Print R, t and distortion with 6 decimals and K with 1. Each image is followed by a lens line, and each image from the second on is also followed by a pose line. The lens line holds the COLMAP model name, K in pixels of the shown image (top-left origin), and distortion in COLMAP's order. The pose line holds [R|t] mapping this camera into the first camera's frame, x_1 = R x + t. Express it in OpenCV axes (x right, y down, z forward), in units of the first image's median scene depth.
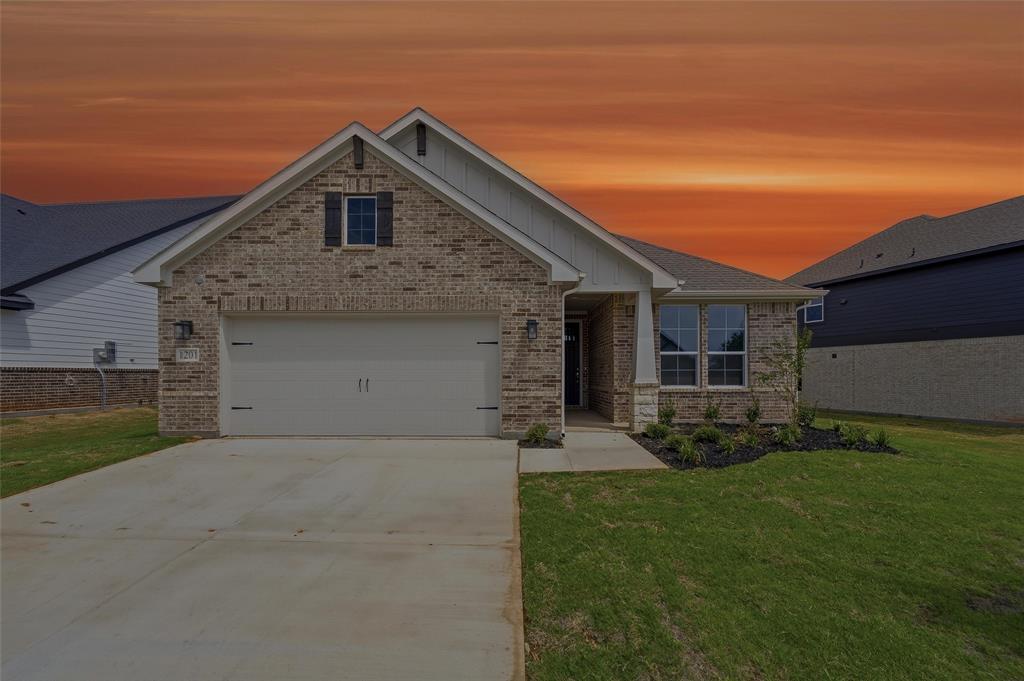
lens RADIAL K [[514.3, 0, 513.5], [0, 514.3, 371.0], [0, 0, 1]] dist [0.024601, 0.000394]
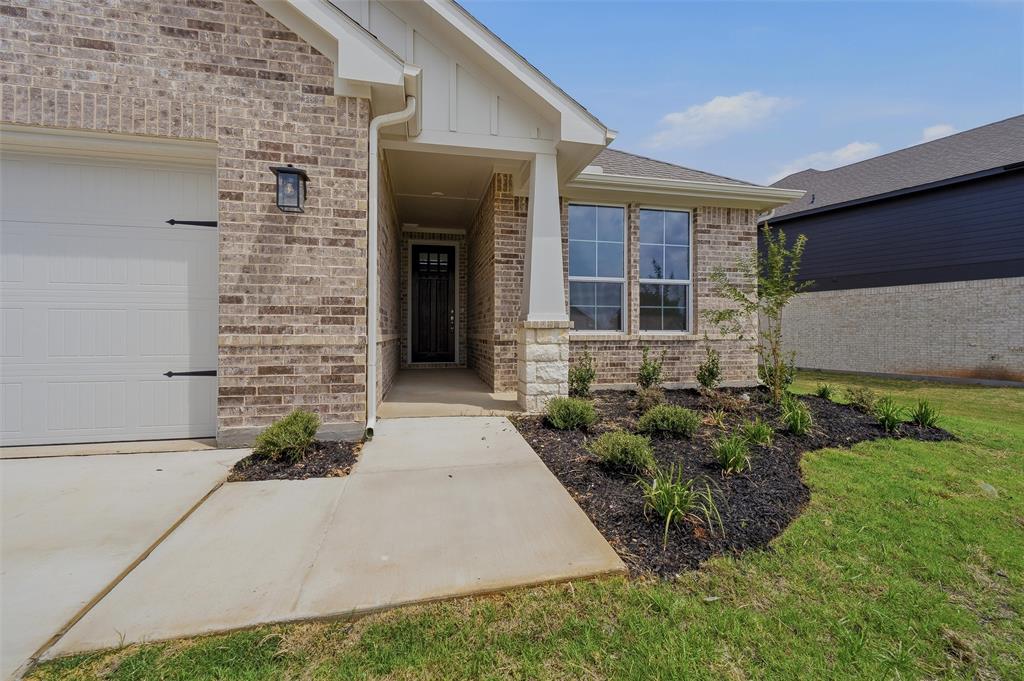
lens RADIAL K [[430.1, 0, 508.7], [0, 430.1, 325.2], [0, 0, 1]] dist [-0.001695, -0.000040]
pose [[0.985412, 0.006042, 0.170079, 0.141076], [-0.003480, 0.999876, -0.015358, 0.034447], [-0.170150, 0.014542, 0.985311, 0.565273]]
